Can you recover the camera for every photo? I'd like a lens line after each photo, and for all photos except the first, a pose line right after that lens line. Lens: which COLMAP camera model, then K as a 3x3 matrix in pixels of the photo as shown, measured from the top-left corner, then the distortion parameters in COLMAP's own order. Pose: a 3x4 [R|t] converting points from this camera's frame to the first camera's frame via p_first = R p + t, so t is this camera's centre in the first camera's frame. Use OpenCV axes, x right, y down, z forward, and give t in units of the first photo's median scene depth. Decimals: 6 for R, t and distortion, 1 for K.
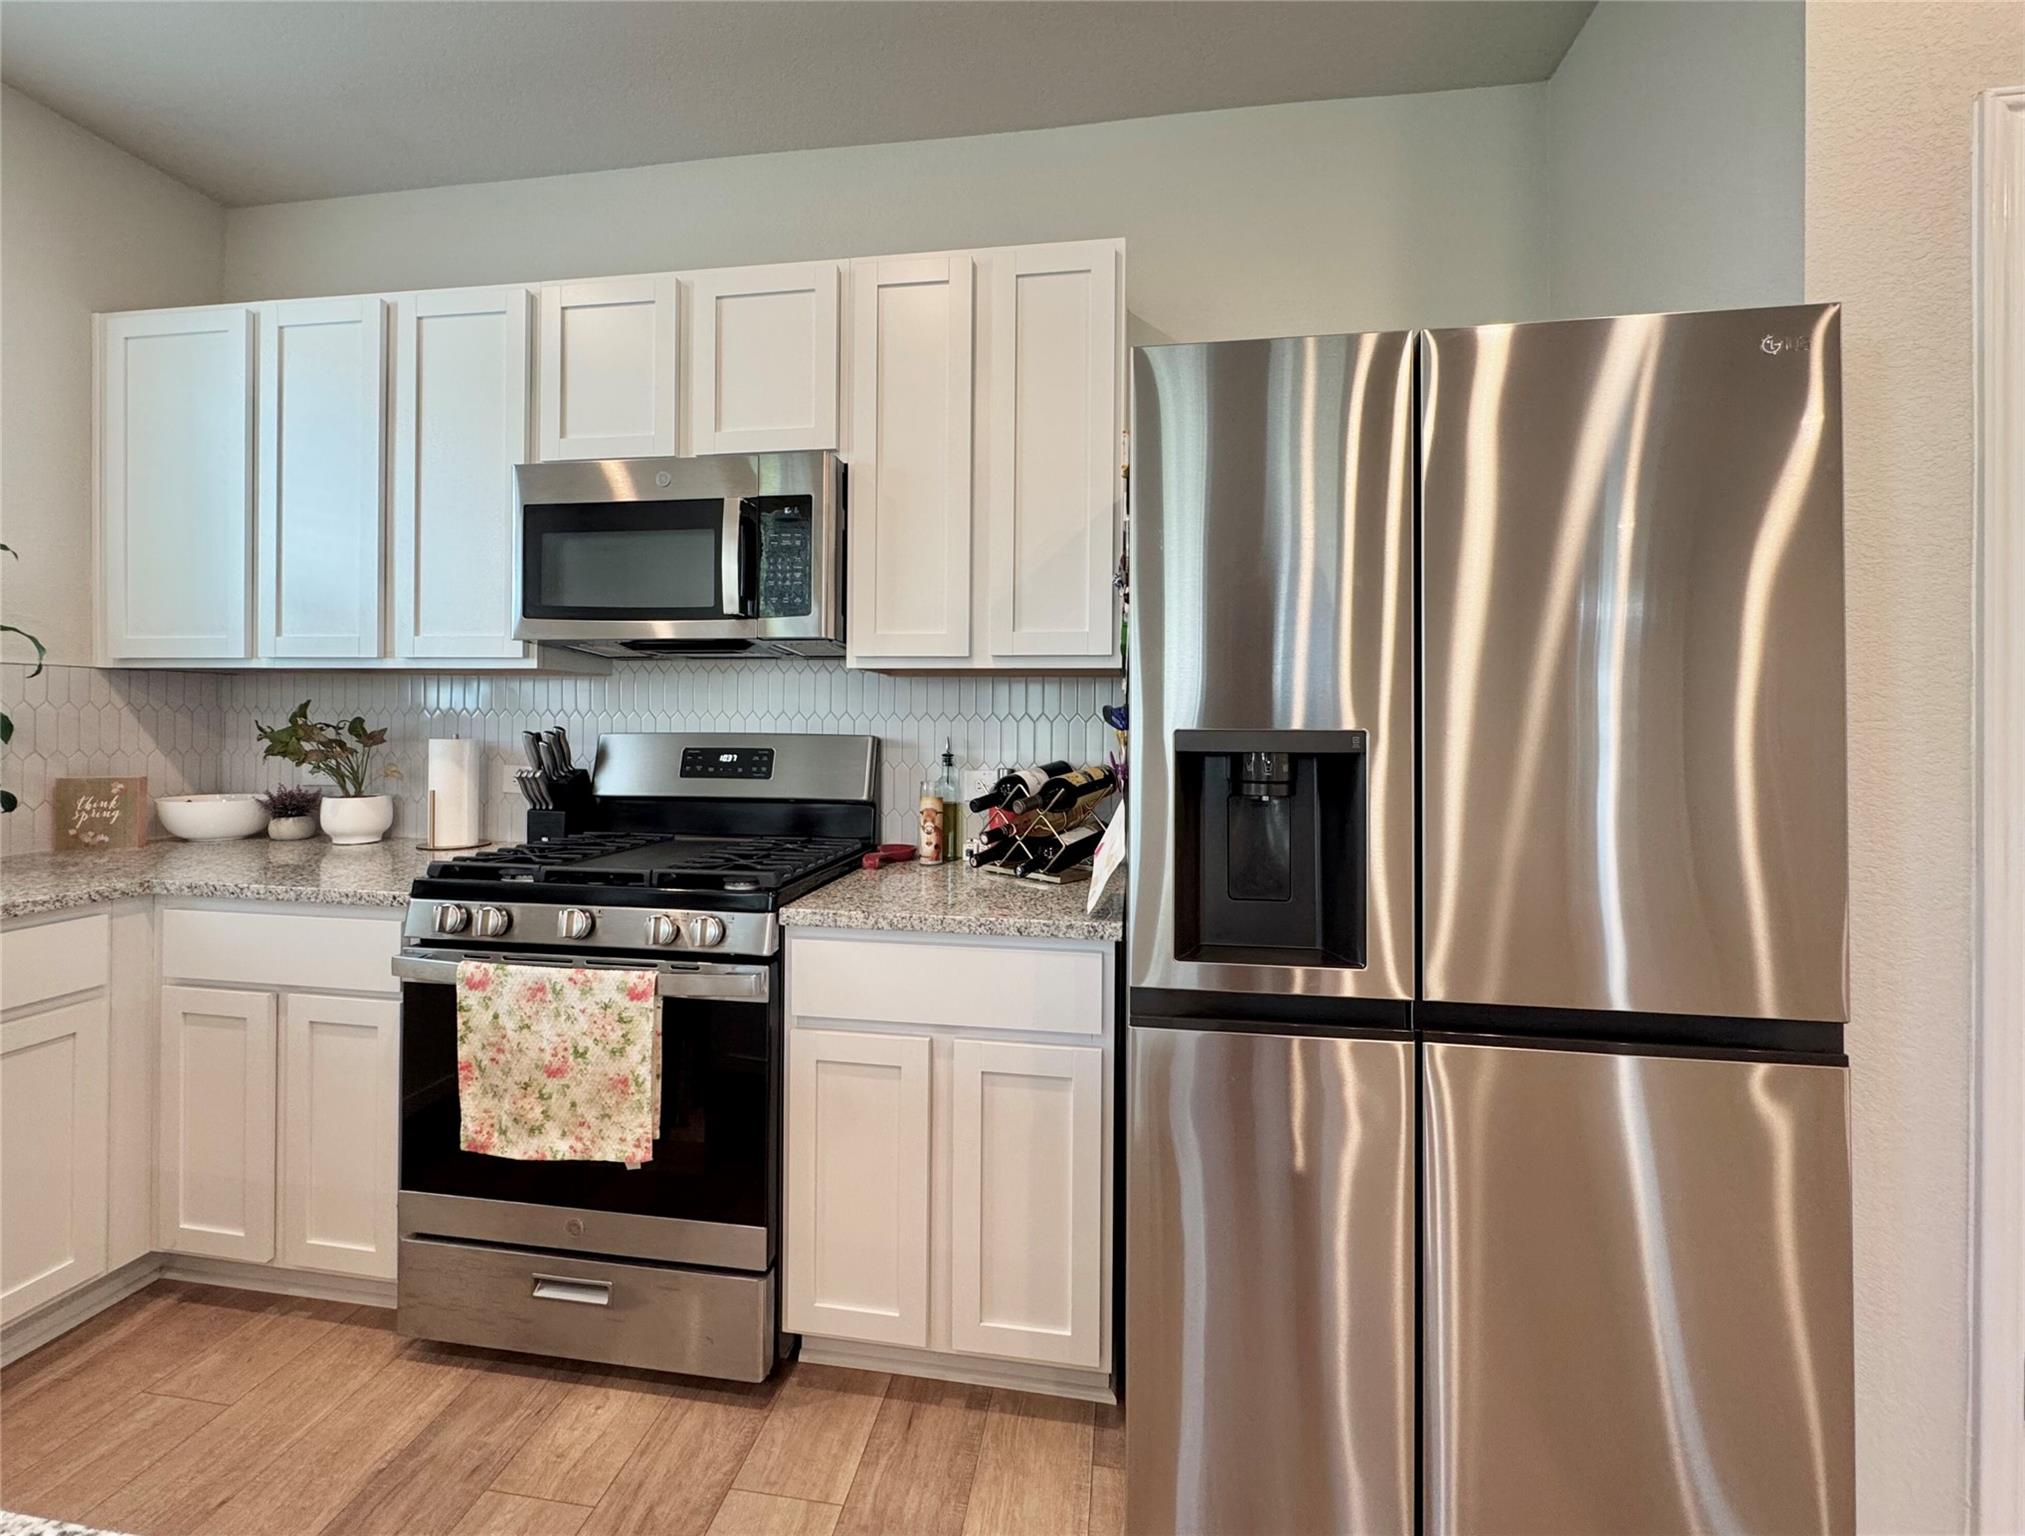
lens RADIAL K [[849.2, 0, 1013.3], [0, 849.2, 720.8], [0, 0, 1]] dist [-0.003306, -0.000359]
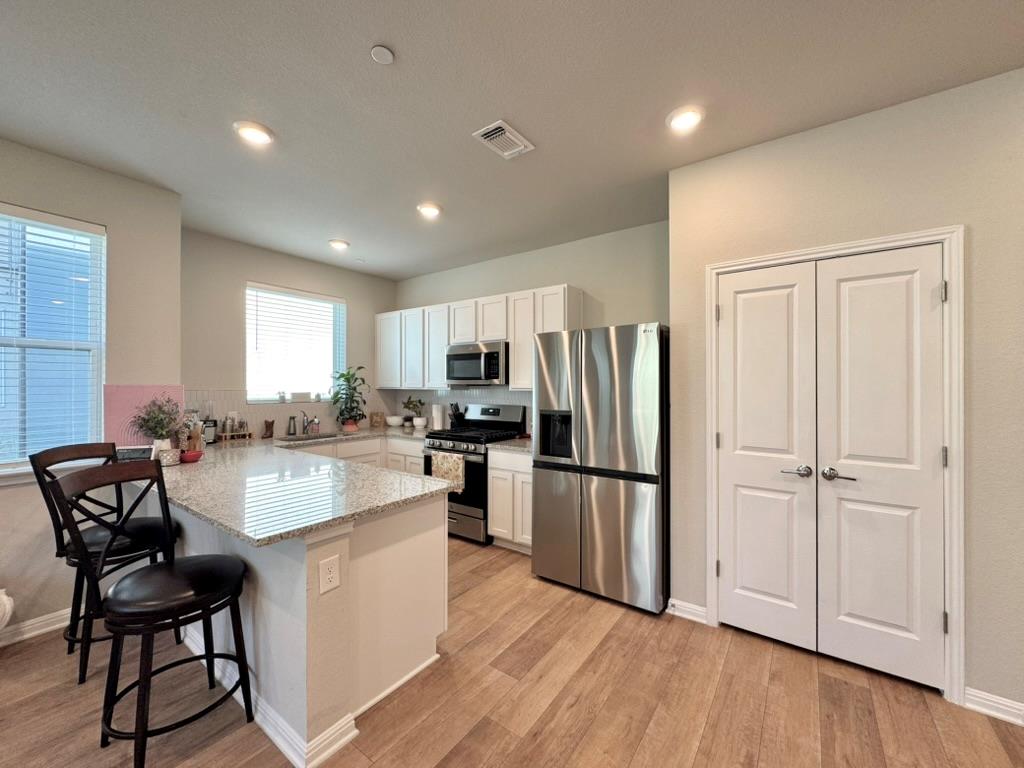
lens RADIAL K [[411.1, 0, 512.5], [0, 411.1, 382.8], [0, 0, 1]] dist [-0.004353, -0.000354]
pose [[0.889285, -0.010041, -0.457243, 0.765742], [0.007977, 0.999947, -0.006443, -0.088569], [0.457284, 0.002082, 0.889318, -0.823430]]
